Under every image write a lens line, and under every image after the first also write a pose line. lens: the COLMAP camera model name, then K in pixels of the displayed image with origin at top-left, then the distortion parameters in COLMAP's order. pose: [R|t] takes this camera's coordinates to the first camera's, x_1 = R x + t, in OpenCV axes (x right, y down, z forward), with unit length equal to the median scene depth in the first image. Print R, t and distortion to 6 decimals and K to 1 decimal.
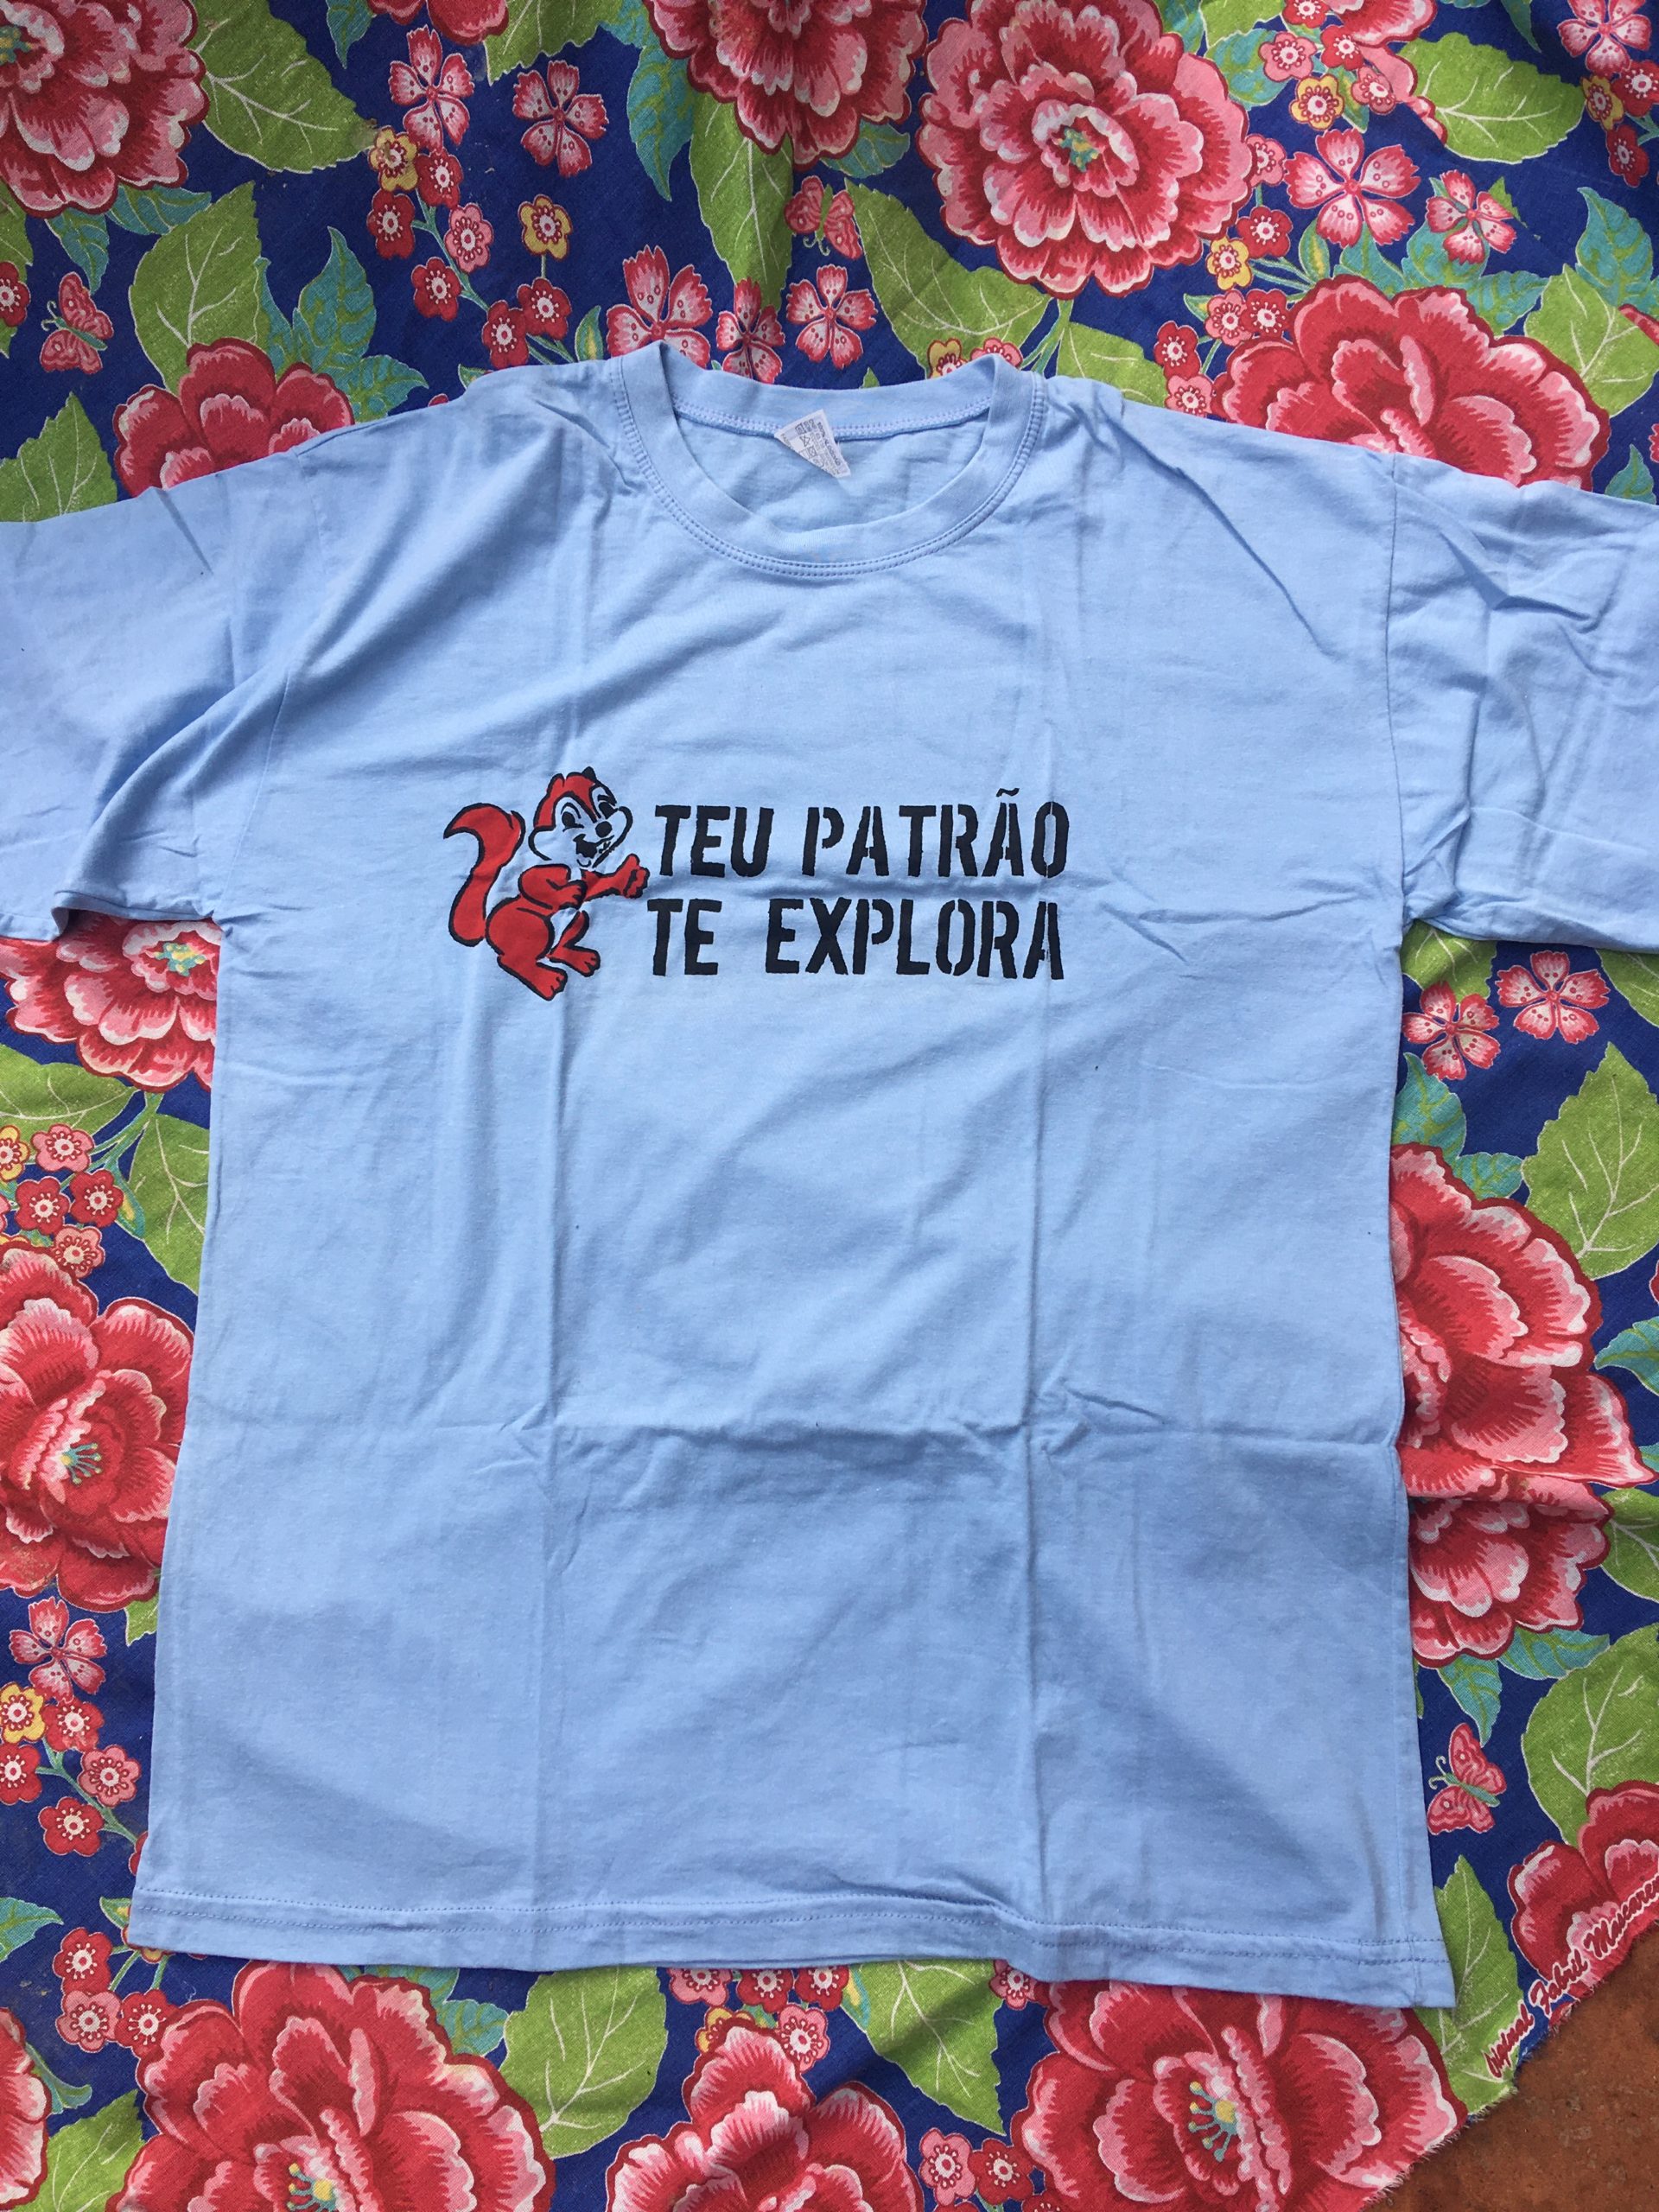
lens RADIAL K [[1850.6, 0, 829.5], [0, 1850.6, 1106.0], [0, 0, 1]] dist [0.131164, -0.204190]
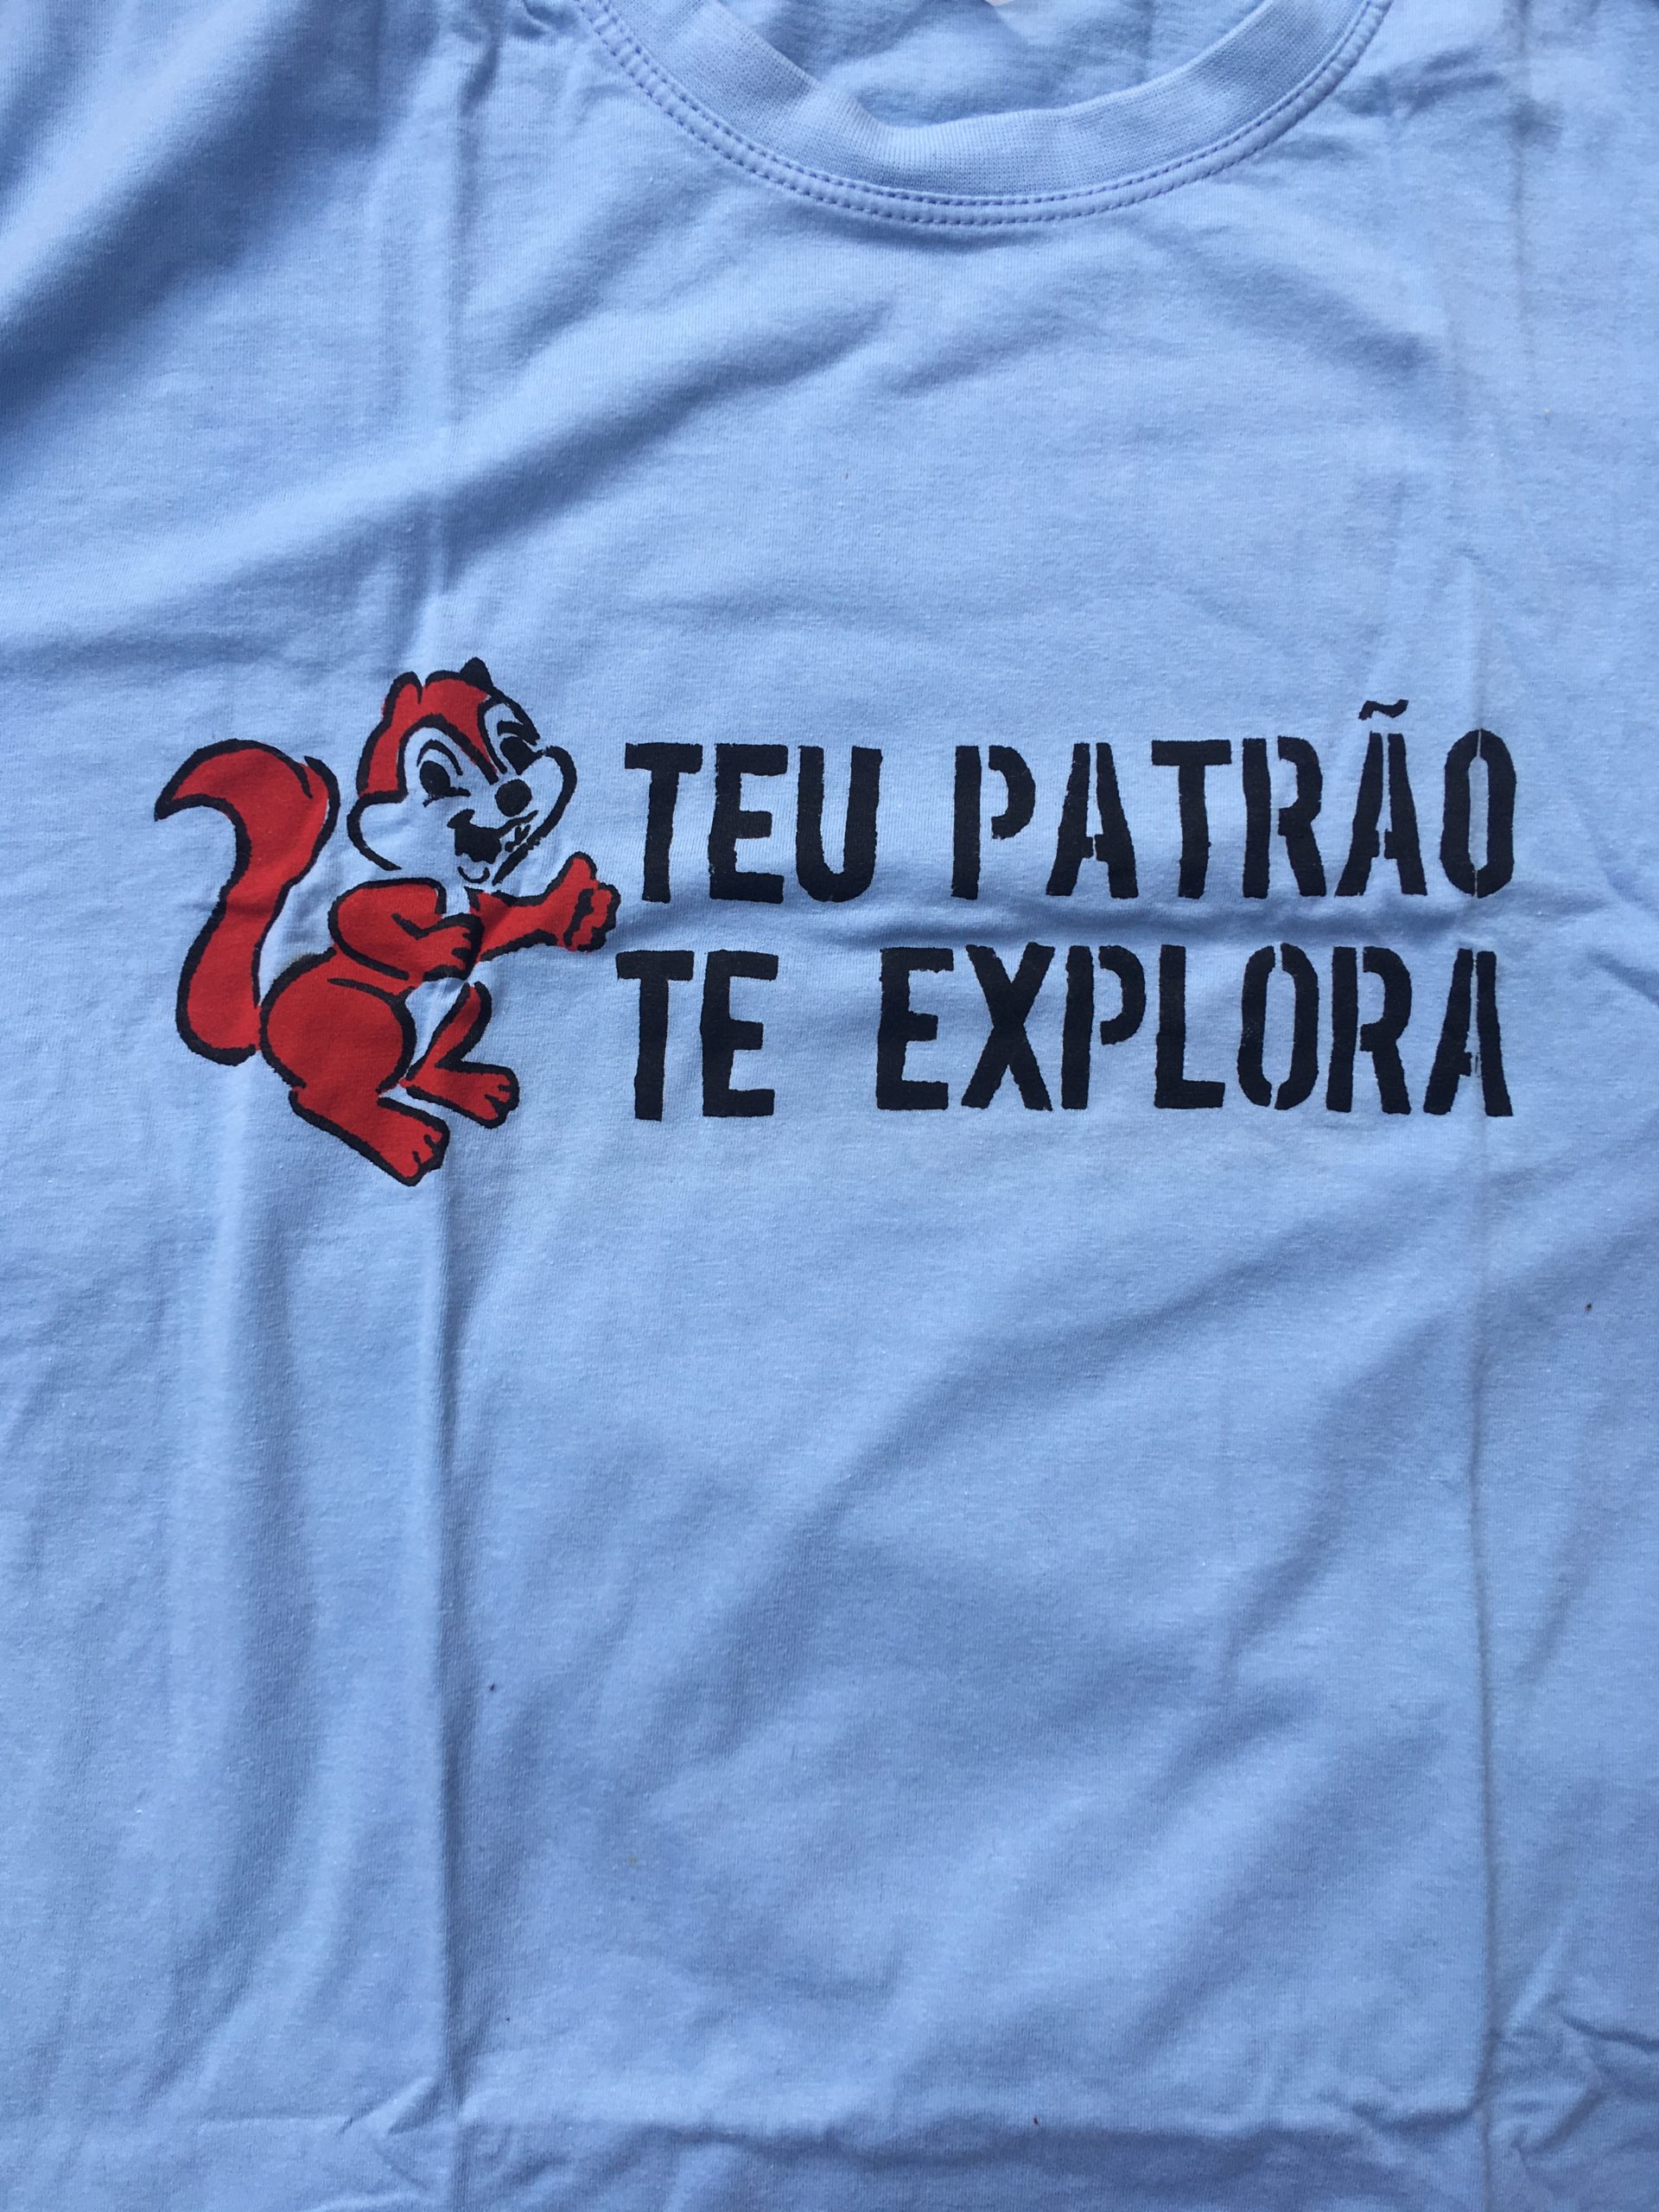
lens RADIAL K [[1850.6, 0, 829.5], [0, 1850.6, 1106.0], [0, 0, 1]] dist [0.131164, -0.204190]
pose [[0.995915, -0.026347, 0.086365, -0.086537], [0.016102, 0.992974, 0.117236, -0.127488], [-0.088847, -0.115366, 0.989342, 0.534633]]
